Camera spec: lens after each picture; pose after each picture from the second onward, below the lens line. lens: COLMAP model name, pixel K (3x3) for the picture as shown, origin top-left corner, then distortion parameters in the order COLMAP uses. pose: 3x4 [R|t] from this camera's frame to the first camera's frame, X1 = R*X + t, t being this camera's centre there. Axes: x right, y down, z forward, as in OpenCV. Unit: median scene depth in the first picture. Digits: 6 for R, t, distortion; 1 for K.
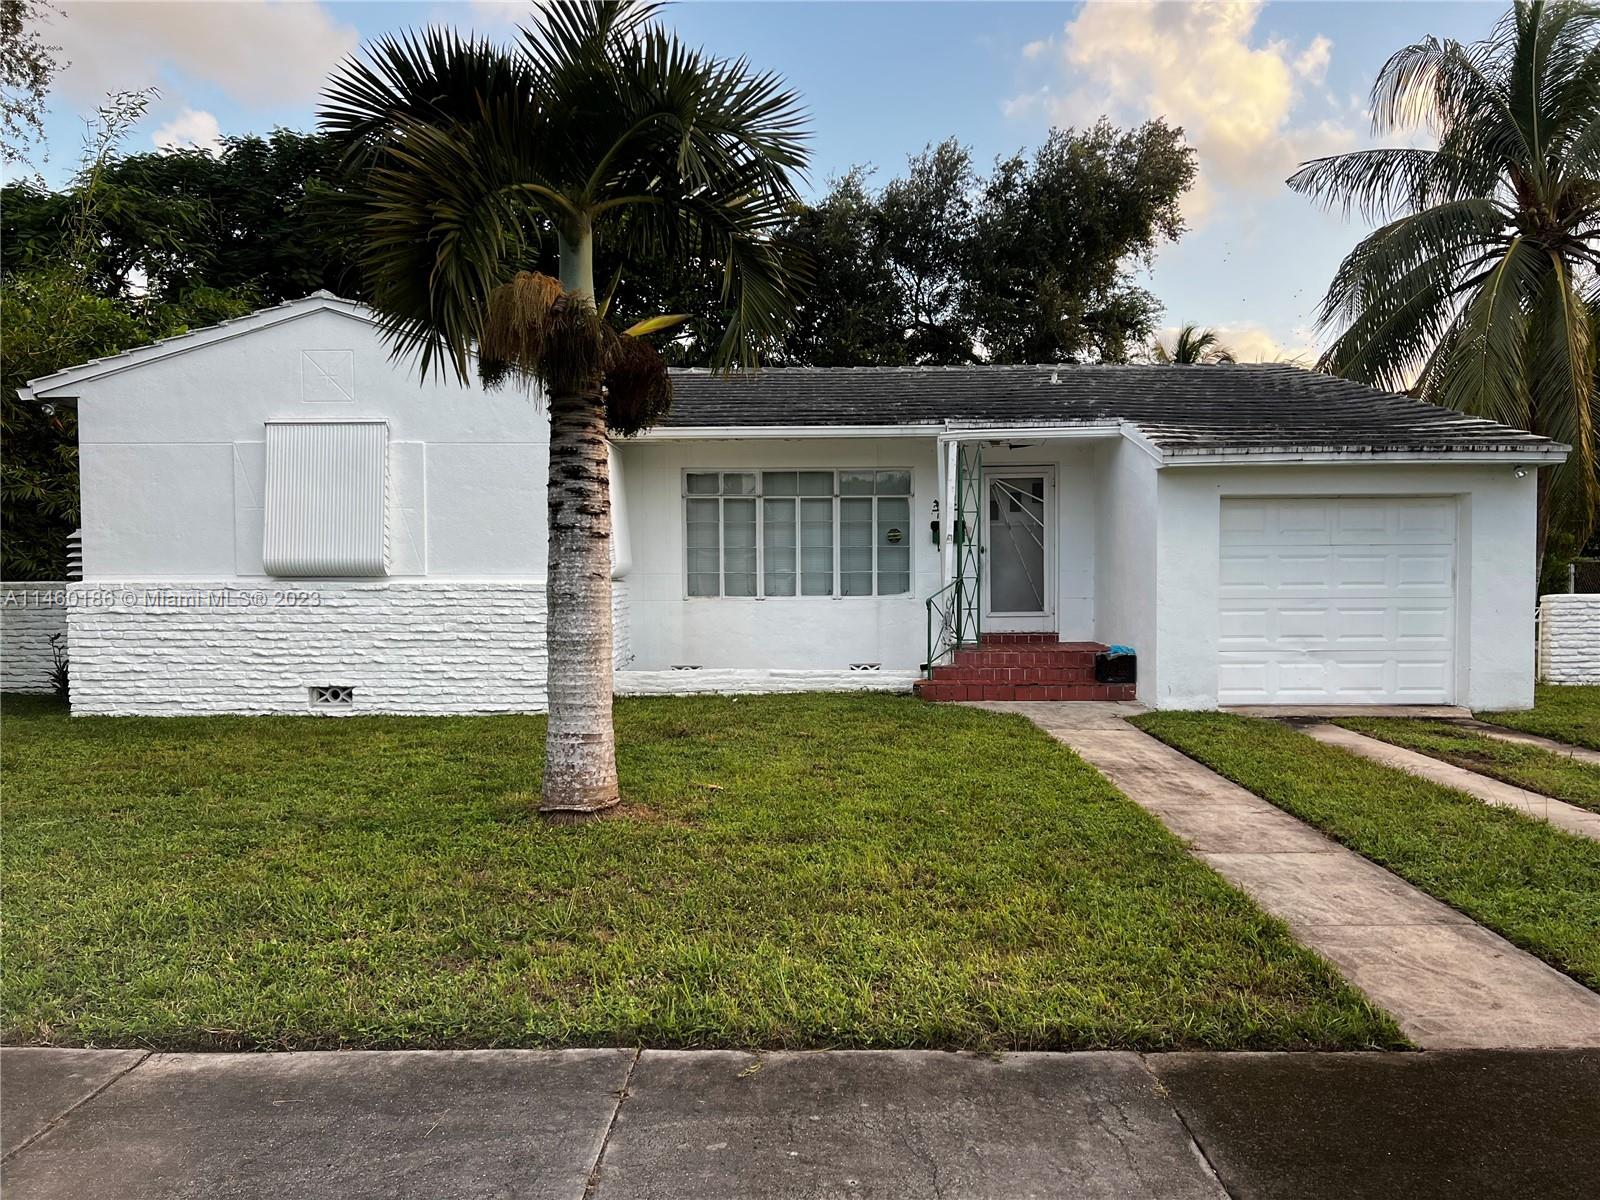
lens RADIAL K [[1167.8, 0, 800.0], [0, 1167.8, 600.0], [0, 0, 1]] dist [0.100914, -0.111744]
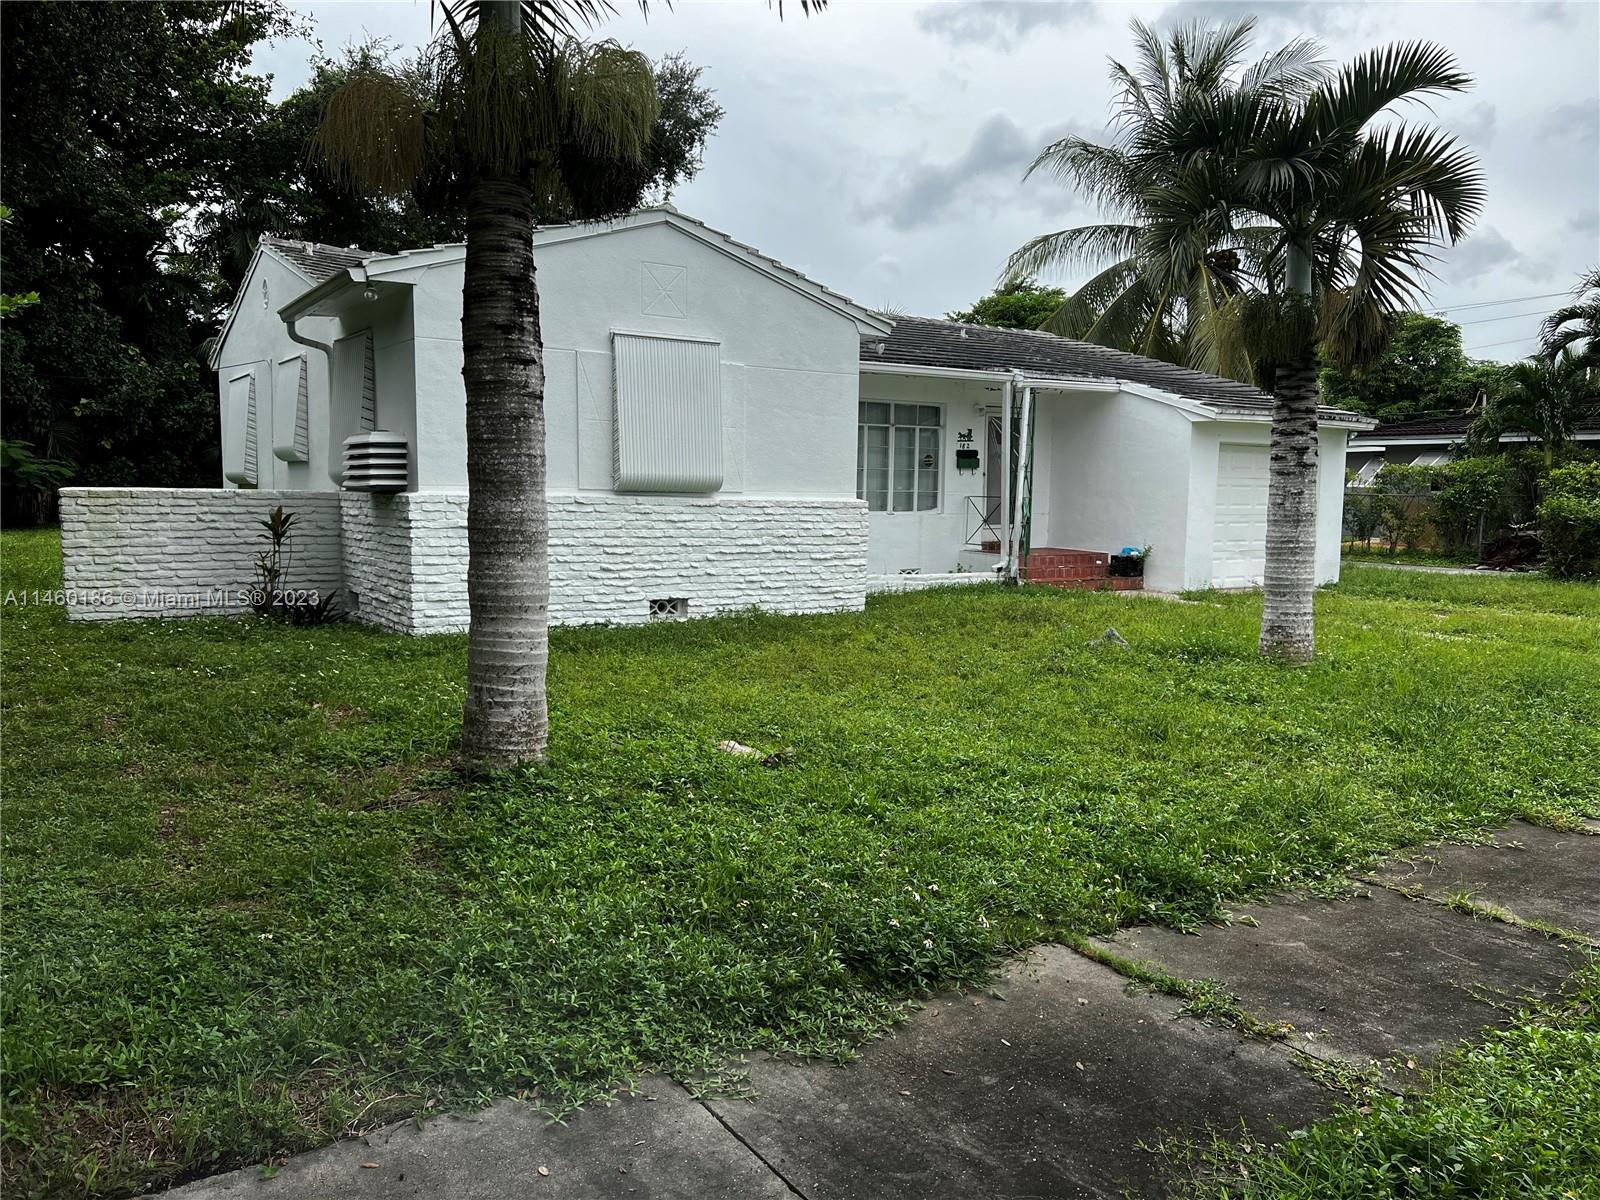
lens RADIAL K [[1167.8, 0, 800.0], [0, 1167.8, 600.0], [0, 0, 1]] dist [0.100914, -0.111744]
pose [[0.827915, -0.037511, 0.559598, -0.875369], [-0.005531, 0.997166, 0.075025, -0.003143], [-0.560827, -0.065209, 0.825361, 0.094064]]
